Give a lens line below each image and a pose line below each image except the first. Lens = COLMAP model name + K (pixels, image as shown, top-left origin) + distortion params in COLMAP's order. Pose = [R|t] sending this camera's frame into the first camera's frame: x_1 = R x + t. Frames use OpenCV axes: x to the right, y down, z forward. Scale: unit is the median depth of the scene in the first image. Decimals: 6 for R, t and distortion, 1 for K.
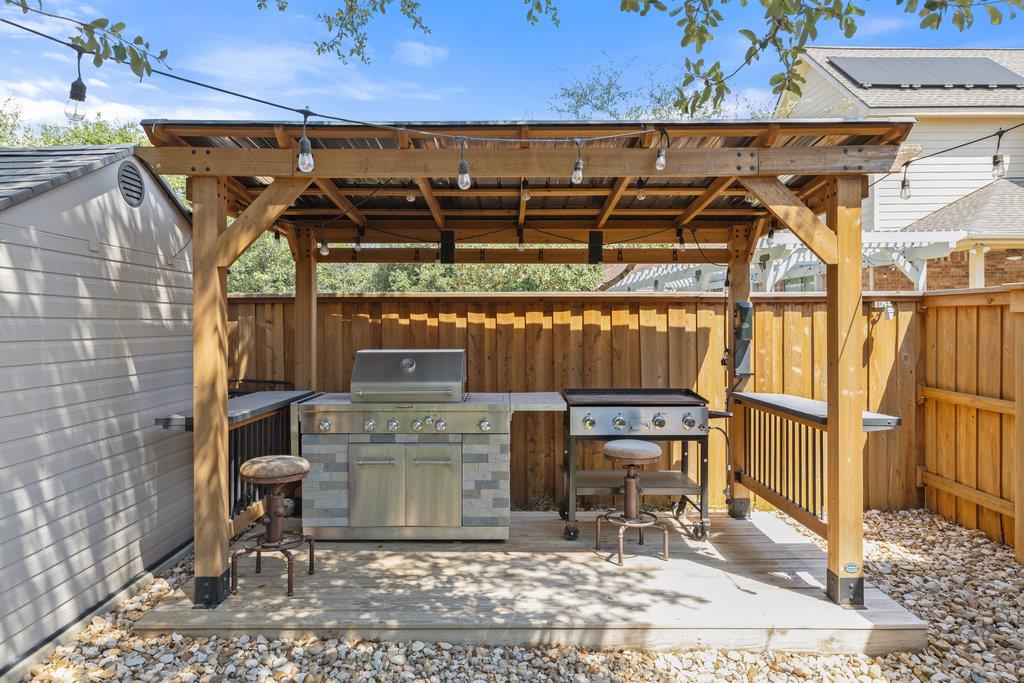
lens RADIAL K [[715.0, 0, 512.0], [0, 715.0, 341.5], [0, 0, 1]] dist [0.003518, 0.001256]
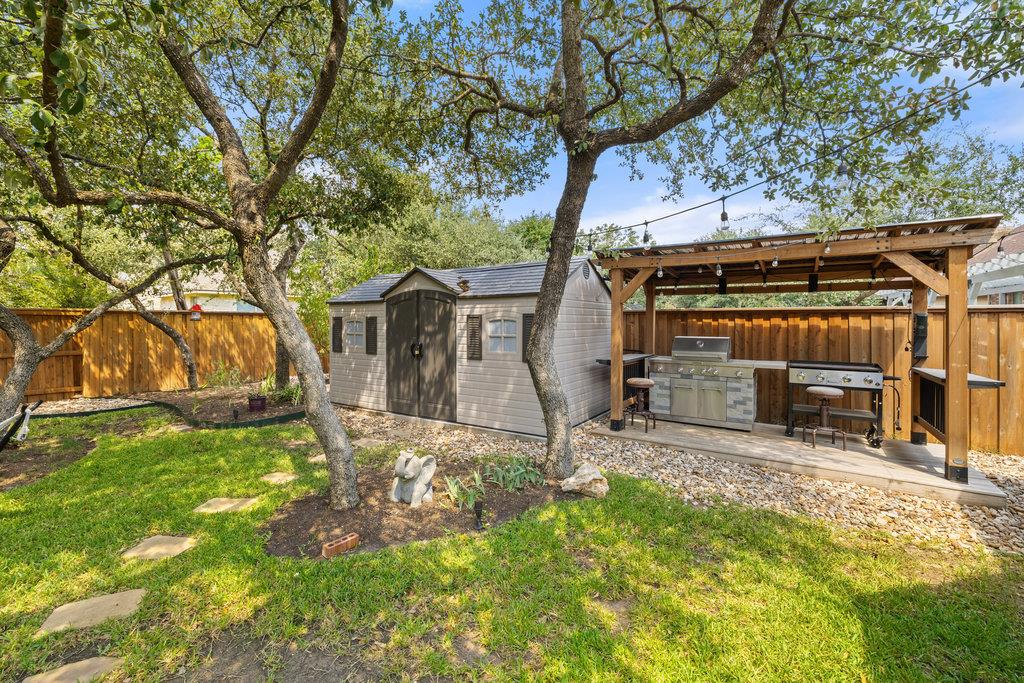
lens RADIAL K [[436.7, 0, 506.1], [0, 436.7, 322.6], [0, 0, 1]] dist [-0.001245, 0.000425]
pose [[0.836974, 0.006743, -0.547201, 0.077687], [-0.019469, 0.999658, -0.017461, 0.003405], [0.546896, 0.025268, 0.836819, -0.382114]]
